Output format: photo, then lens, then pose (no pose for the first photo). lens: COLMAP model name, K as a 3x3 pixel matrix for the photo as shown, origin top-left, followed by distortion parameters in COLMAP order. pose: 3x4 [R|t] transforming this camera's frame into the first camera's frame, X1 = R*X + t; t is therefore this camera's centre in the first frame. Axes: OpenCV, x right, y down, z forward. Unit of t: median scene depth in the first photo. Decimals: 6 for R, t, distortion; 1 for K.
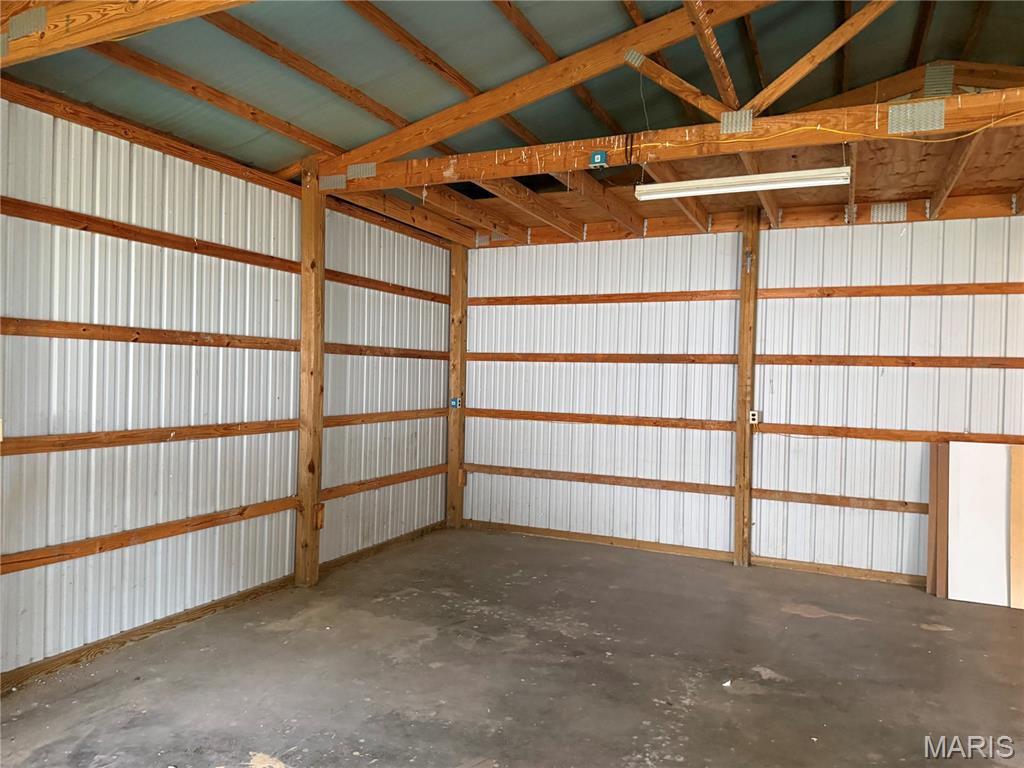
lens RADIAL K [[715.1, 0, 519.4], [0, 715.1, 383.7], [0, 0, 1]] dist [0.090510, -0.145975]
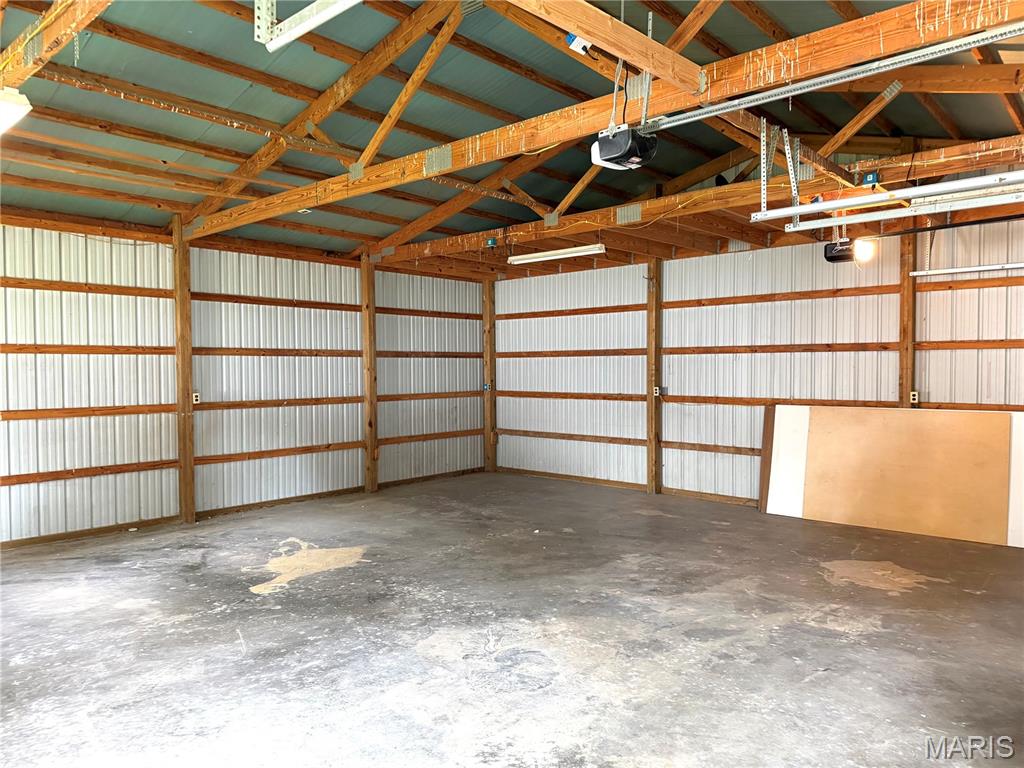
lens RADIAL K [[715.7, 0, 515.0], [0, 715.7, 386.9], [0, 0, 1]] dist [0.083298, -0.109104]
pose [[0.953938, -0.020330, -0.299316, 0.498344], [0.023998, 0.999675, 0.008583, 0.018858], [0.299044, -0.015371, 0.954116, -0.474982]]
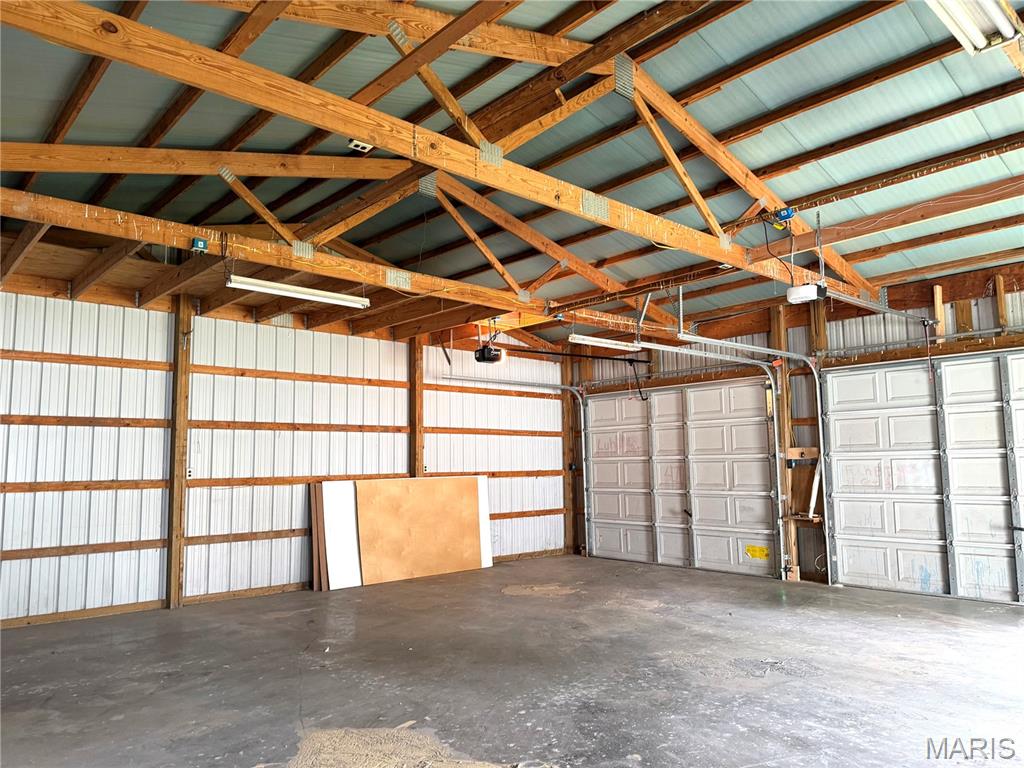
lens RADIAL K [[720.0, 0, 512.4], [0, 720.0, 379.5], [0, 0, 1]] dist [0.041826, -0.052614]
pose [[0.397358, 0.080138, 0.914158, -0.556795], [0.035246, 0.994112, -0.102467, 0.034806], [-0.916987, 0.072936, 0.392194, 0.059451]]
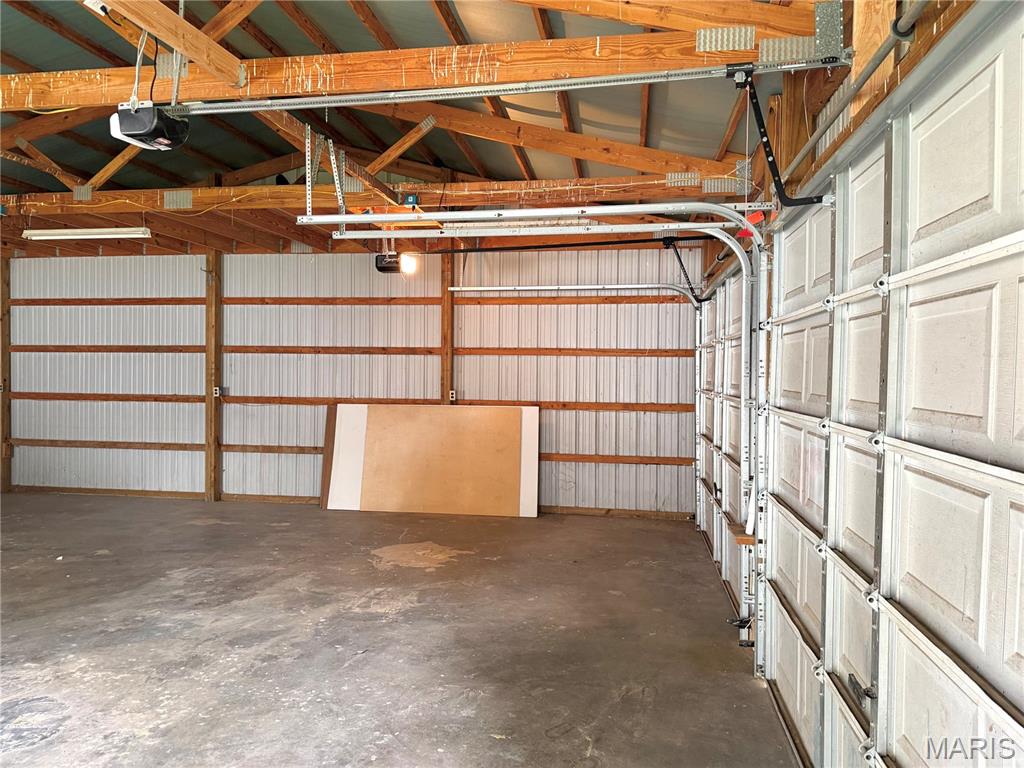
lens RADIAL K [[720.0, 0, 512.4], [0, 720.0, 379.5], [0, 0, 1]] dist [0.041826, -0.052614]
pose [[0.966167, -0.018536, 0.257252, 0.527154], [0.016721, 0.999817, 0.009244, 0.020407], [-0.257376, -0.004630, 0.966300, -0.479488]]
